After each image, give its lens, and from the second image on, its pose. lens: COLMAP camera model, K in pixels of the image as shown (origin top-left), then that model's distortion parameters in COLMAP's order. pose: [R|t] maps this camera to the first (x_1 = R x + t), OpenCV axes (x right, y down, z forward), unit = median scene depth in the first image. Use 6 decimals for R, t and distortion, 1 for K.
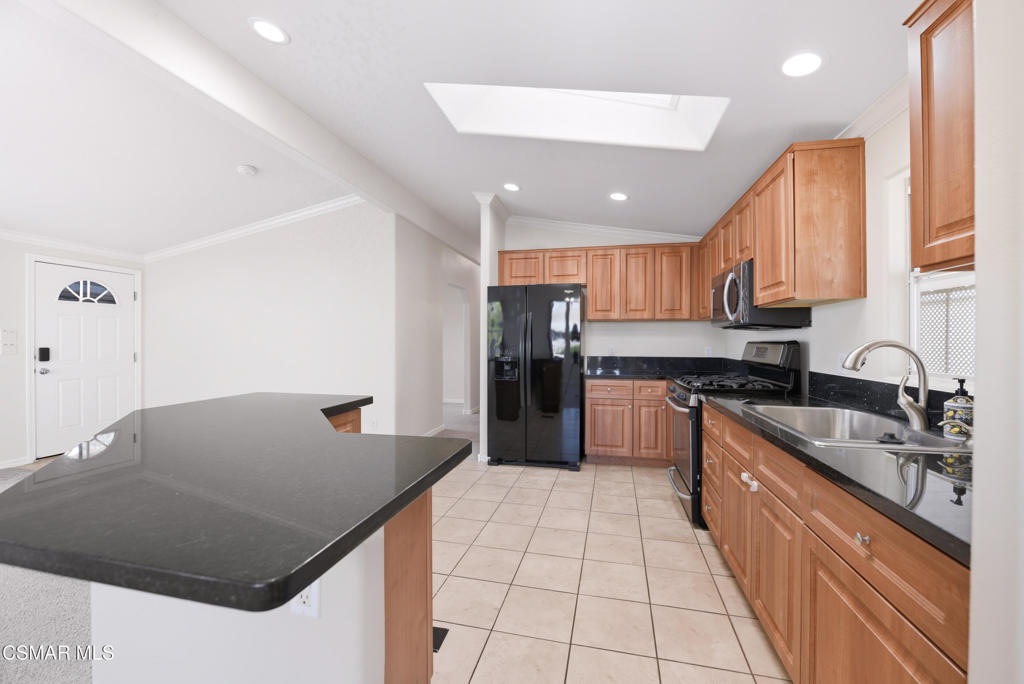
lens RADIAL K [[416.0, 0, 517.5], [0, 416.0, 341.3], [0, 0, 1]] dist [-0.001723, 0.000082]
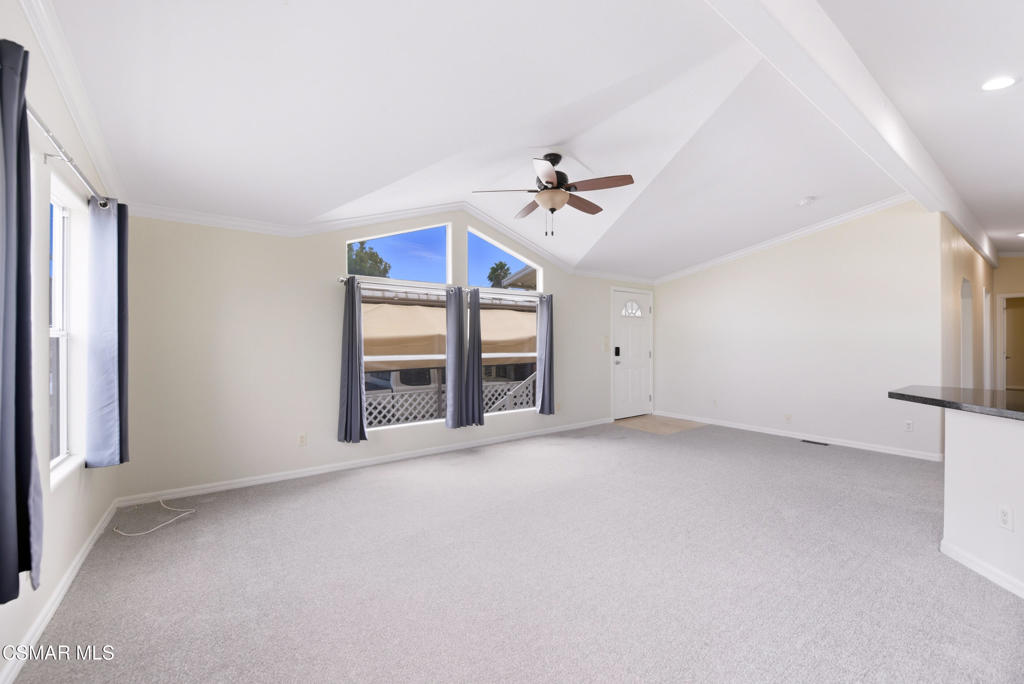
lens RADIAL K [[416.0, 0, 517.5], [0, 416.0, 341.3], [0, 0, 1]] dist [-0.001723, 0.000082]
pose [[0.766753, -0.006740, -0.641906, -0.477594], [0.002781, 0.999970, -0.007178, 0.004642], [0.641936, 0.003718, 0.766749, -0.430074]]
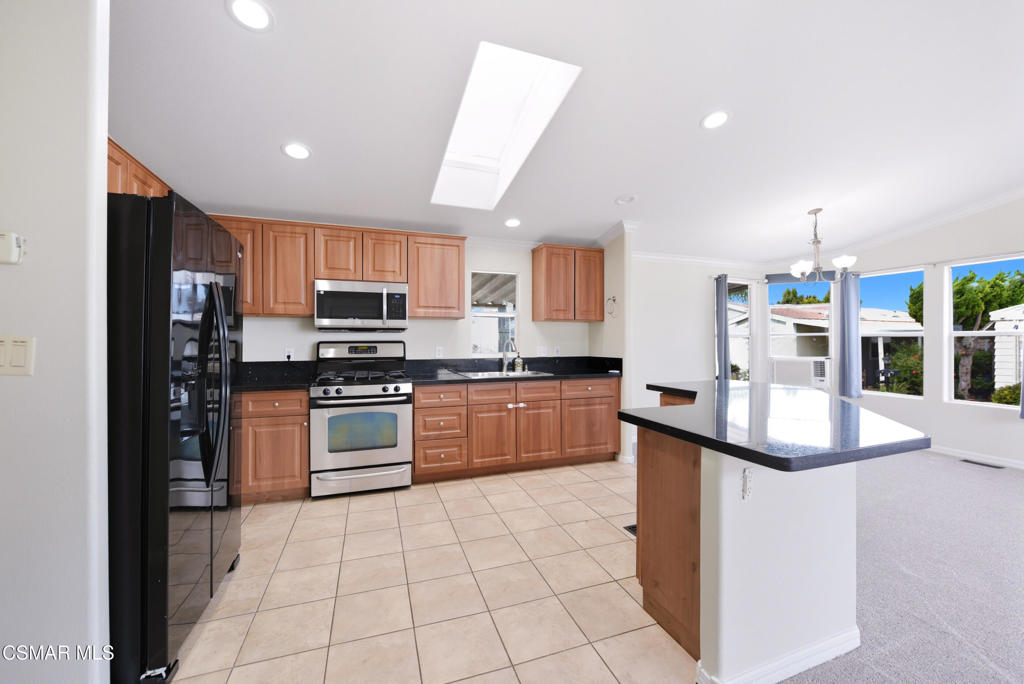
lens RADIAL K [[407.2, 0, 518.0], [0, 407.2, 341.4], [0, 0, 1]] dist [-0.007965, -0.000016]
pose [[-0.551526, -0.002581, 0.834154, -0.546952], [0.002618, 0.999985, 0.004826, -0.002964], [-0.834154, 0.004846, -0.551511, 0.977444]]
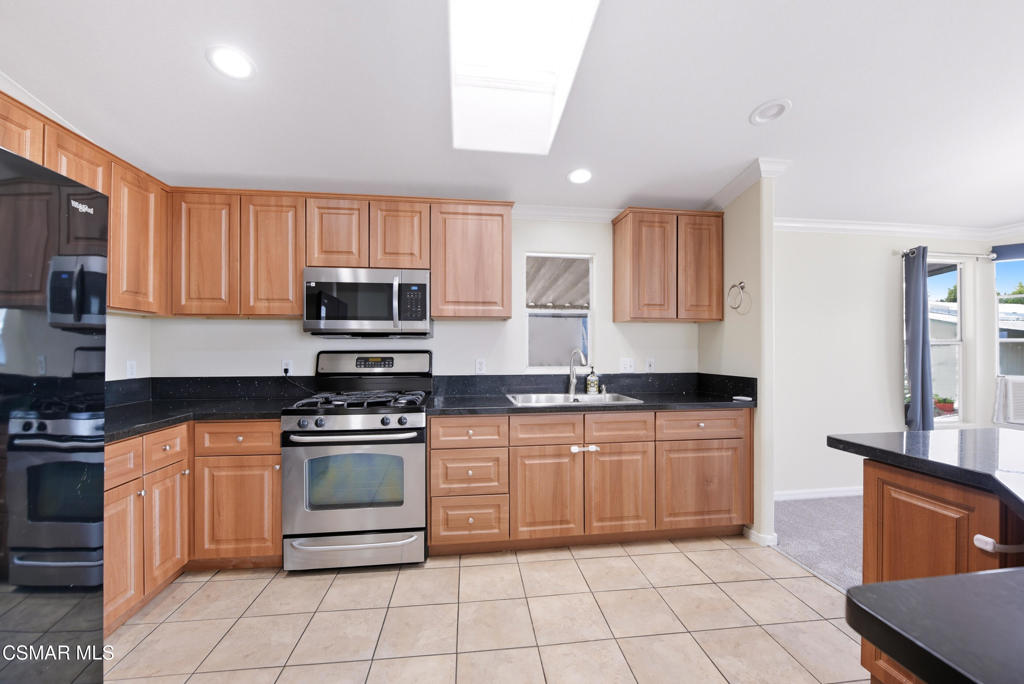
lens RADIAL K [[413.2, 0, 517.2], [0, 413.2, 347.8], [0, 0, 1]] dist [-0.009337, -0.000383]
pose [[-0.352584, -0.000913, 0.935780, -0.309509], [0.002342, 0.999996, 0.001858, -0.005394], [-0.935777, 0.002847, -0.352580, 0.776282]]
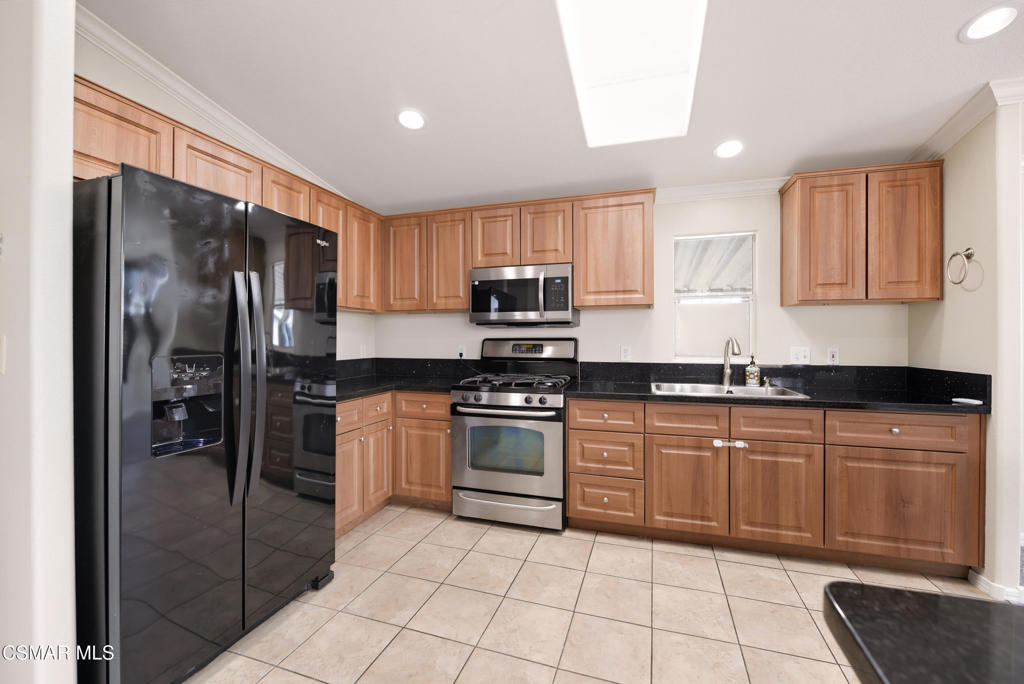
lens RADIAL K [[412.7, 0, 515.9], [0, 412.7, 338.8], [0, 0, 1]] dist [-0.009475, -0.000258]
pose [[0.079312, -0.007041, 0.996825, -0.361301], [0.004447, 0.999968, 0.006709, -0.004203], [-0.996840, 0.003901, 0.079341, 0.713026]]
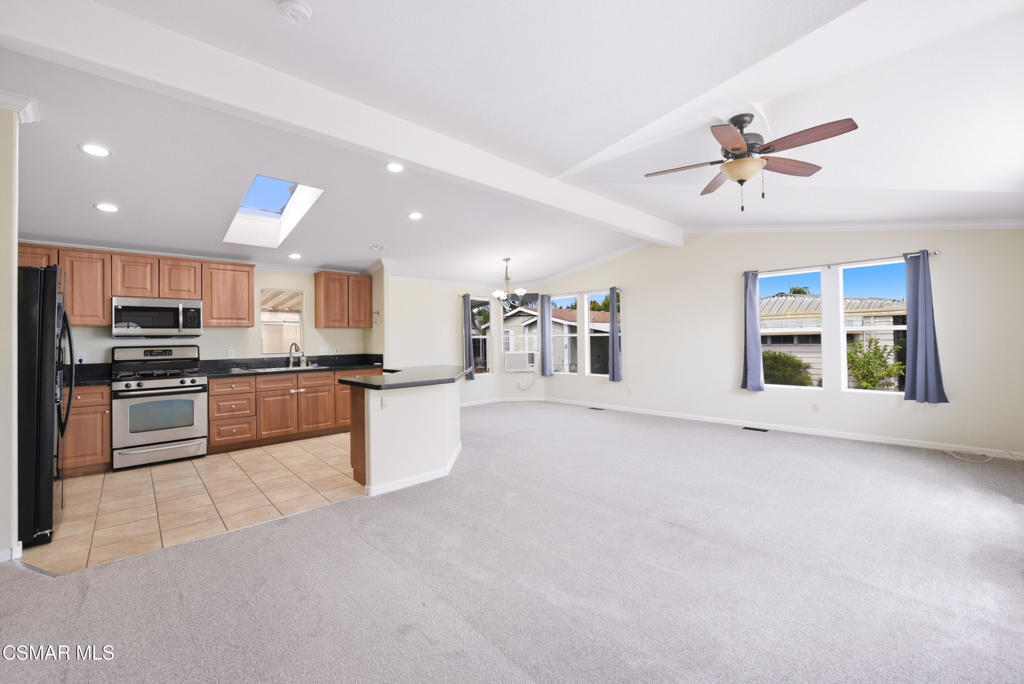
lens RADIAL K [[415.7, 0, 512.6], [0, 415.7, 333.0], [0, 0, 1]] dist [-0.007917, -0.000295]
pose [[-0.833439, 0.021257, 0.552203, -1.063861], [0.017230, 0.999774, -0.012481, -0.004490], [-0.552343, -0.000888, -0.833617, 1.184402]]
